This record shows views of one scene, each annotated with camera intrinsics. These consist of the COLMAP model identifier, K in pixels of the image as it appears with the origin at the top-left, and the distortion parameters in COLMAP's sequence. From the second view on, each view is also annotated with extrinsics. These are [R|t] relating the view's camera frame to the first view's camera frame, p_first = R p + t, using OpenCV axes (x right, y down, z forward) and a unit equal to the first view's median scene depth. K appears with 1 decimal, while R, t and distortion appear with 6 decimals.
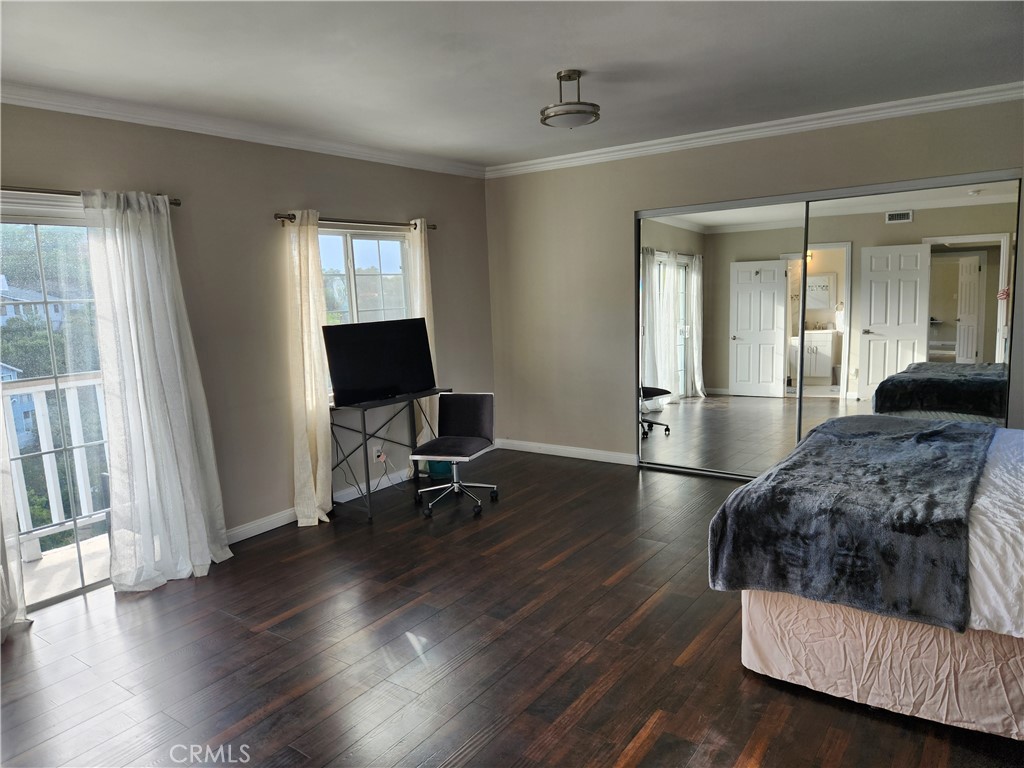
lens RADIAL K [[684.0, 0, 516.8], [0, 684.0, 385.3], [0, 0, 1]] dist [0.045980, -0.033284]
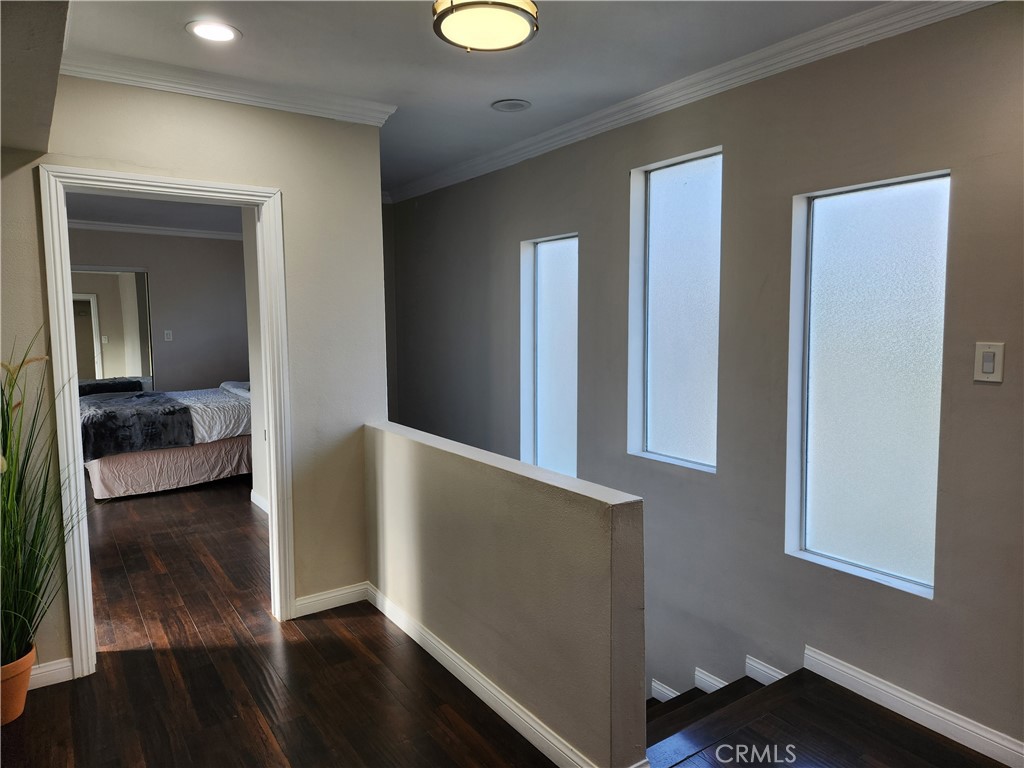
lens RADIAL K [[684.0, 0, 513.7], [0, 684.0, 379.7], [0, 0, 1]] dist [0.045980, -0.033284]
pose [[0.343639, -0.055915, 0.937436, -1.423204], [0.121285, 0.992508, 0.014740, 0.199688], [-0.931237, 0.108631, 0.347846, -1.129720]]
